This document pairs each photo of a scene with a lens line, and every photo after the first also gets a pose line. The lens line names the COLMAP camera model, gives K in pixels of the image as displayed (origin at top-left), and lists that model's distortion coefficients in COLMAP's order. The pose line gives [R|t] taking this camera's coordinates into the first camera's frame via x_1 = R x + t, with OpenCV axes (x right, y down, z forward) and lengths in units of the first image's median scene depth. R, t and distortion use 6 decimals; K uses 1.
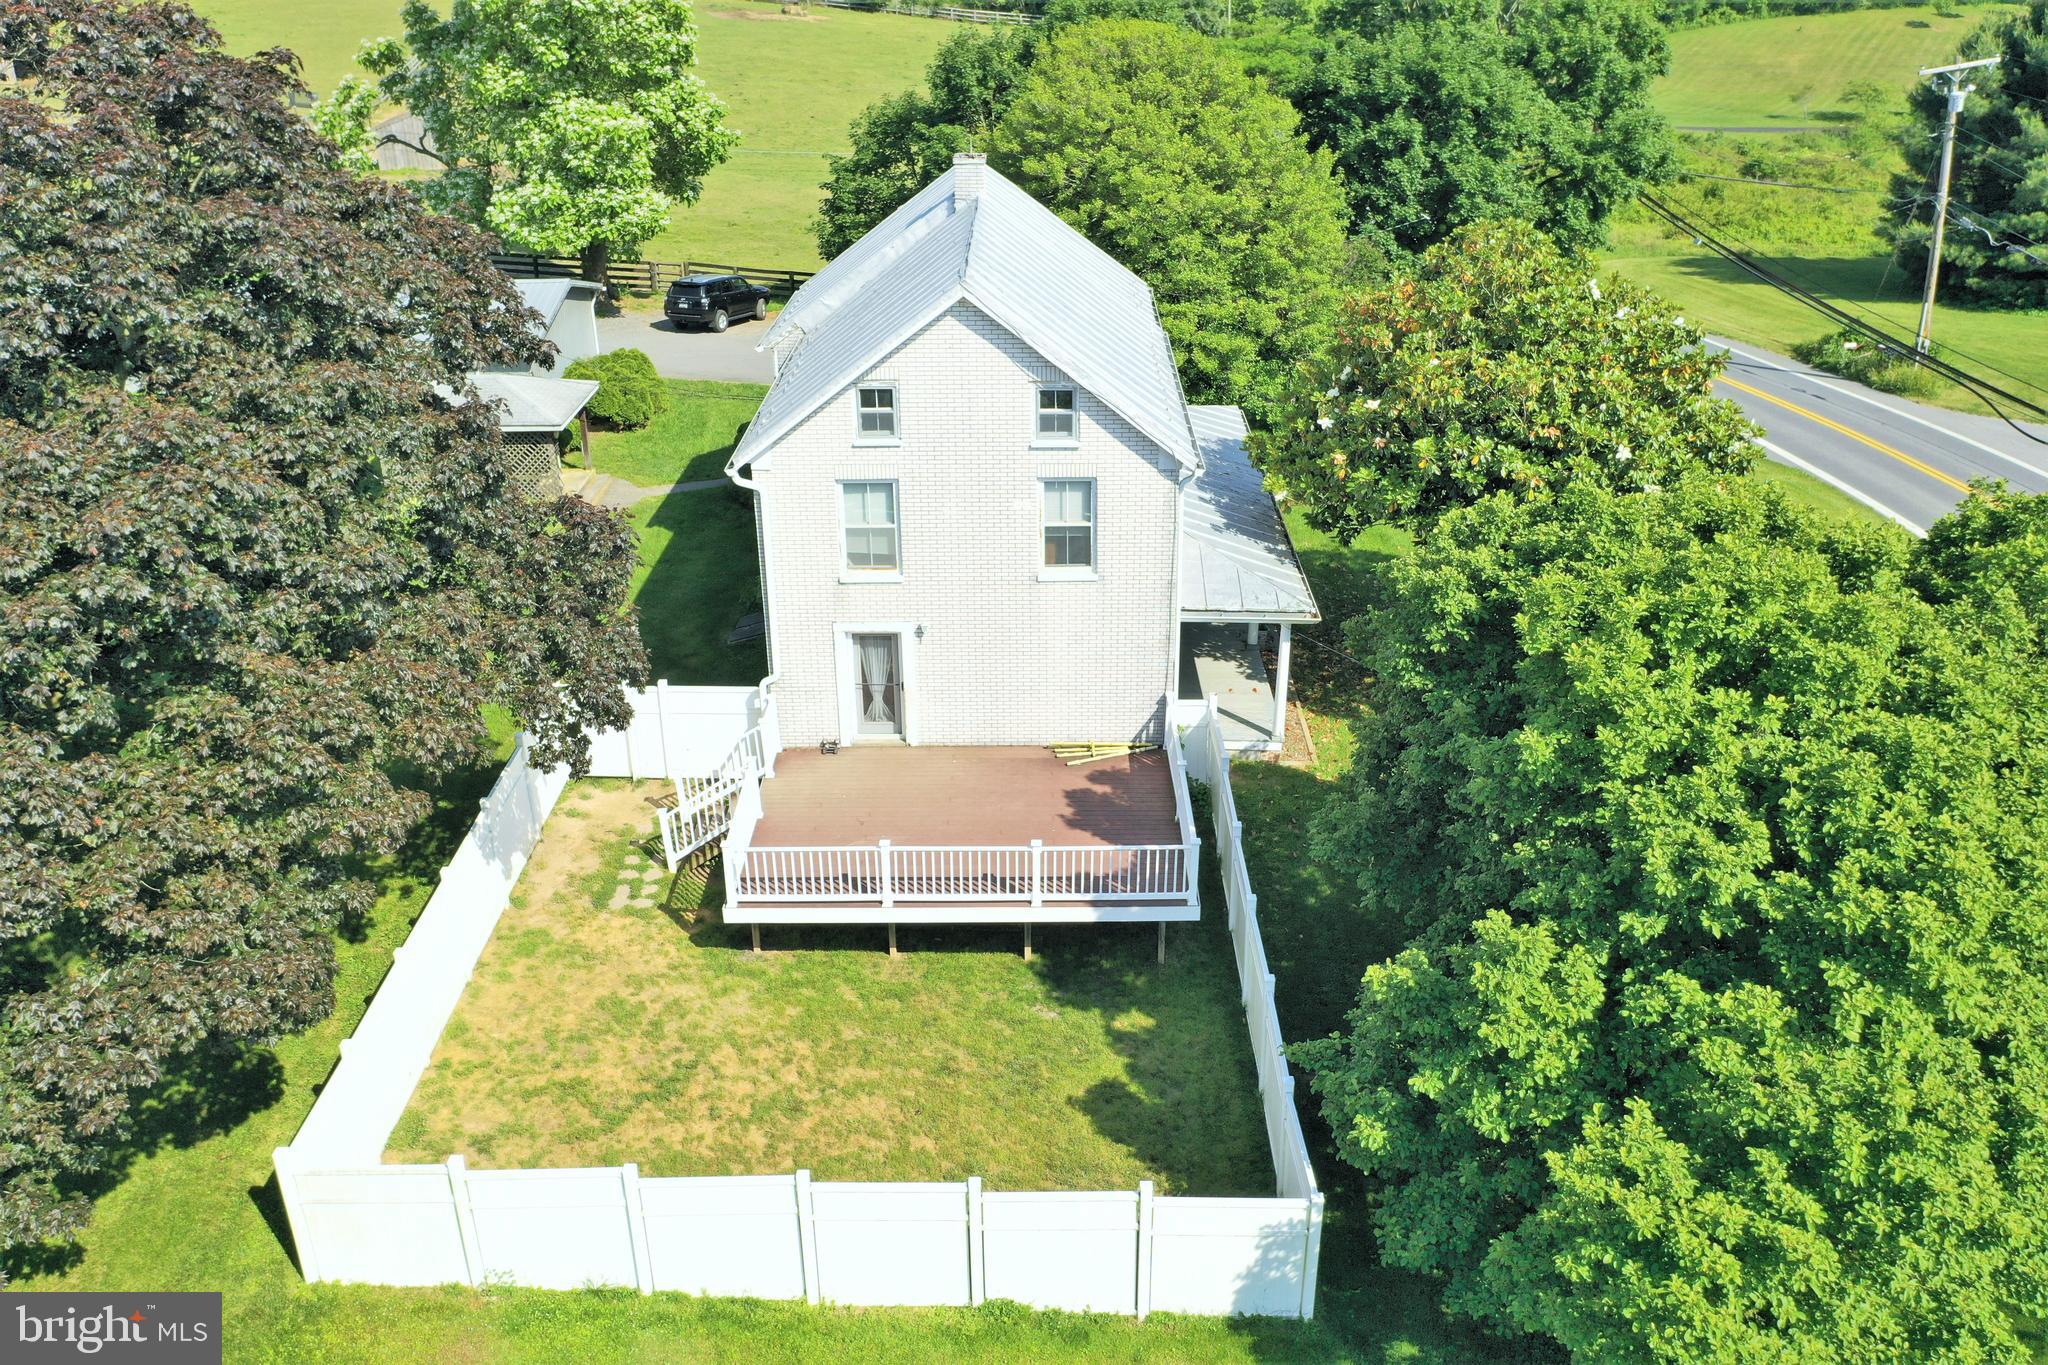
lens RADIAL K [[1623.8, 0, 1029.0], [0, 1623.8, 683.8], [0, 0, 1]] dist [0.002172, 0.000064]
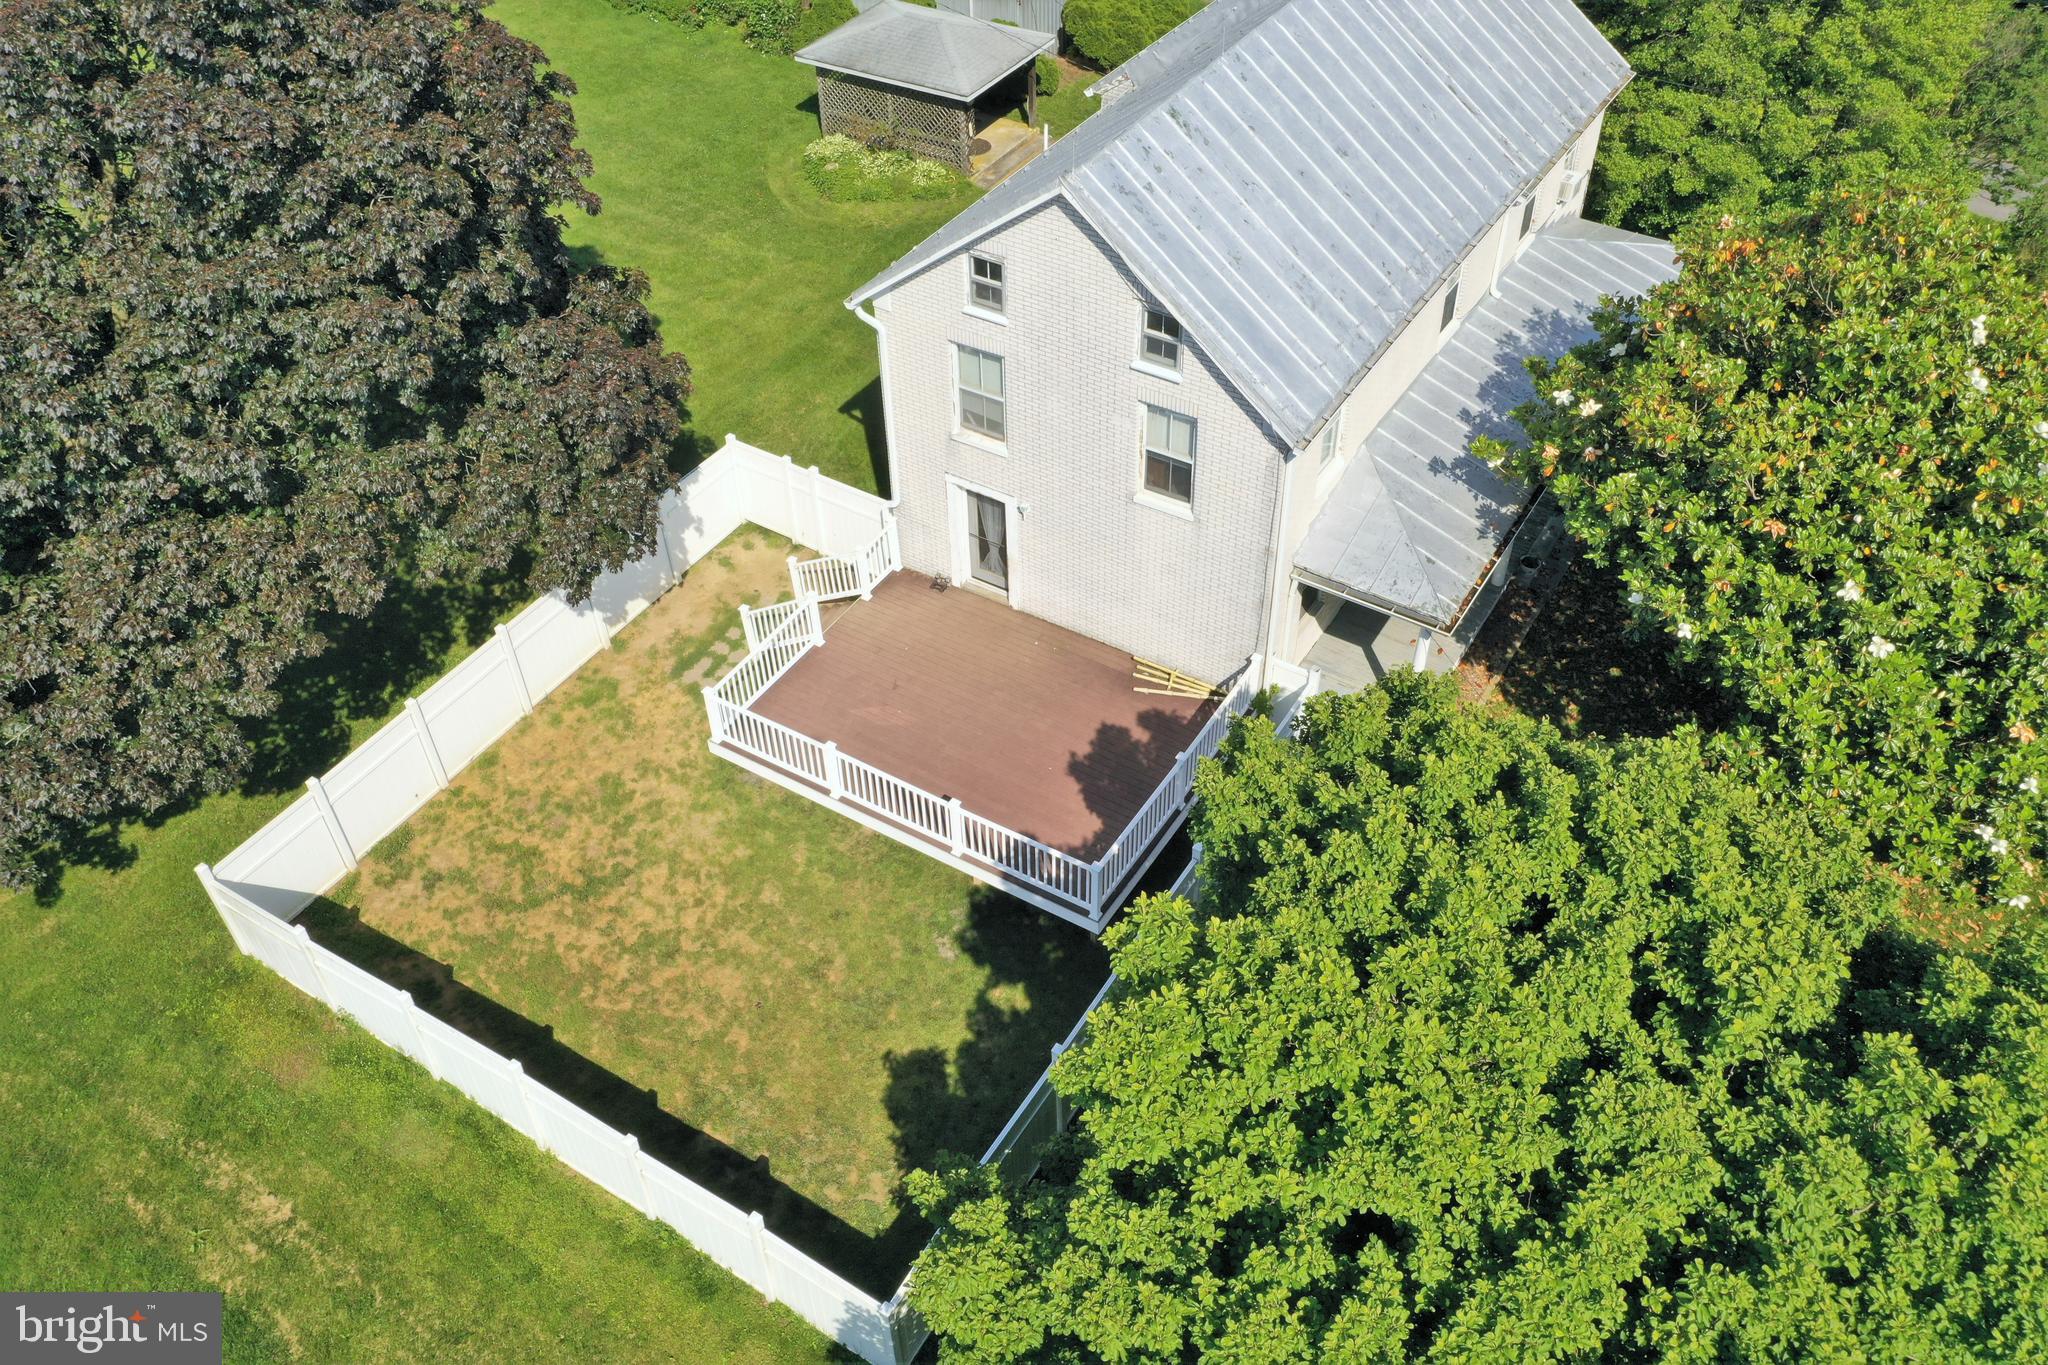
lens RADIAL K [[1623.8, 0, 1025.1], [0, 1623.8, 680.1], [0, 0, 1]] dist [0.002172, 0.000064]
pose [[0.850433, 0.351671, -0.391268, 0.356825], [-0.214459, 0.910881, 0.352566, -0.289953], [0.480386, -0.215923, 0.850063, 0.190941]]
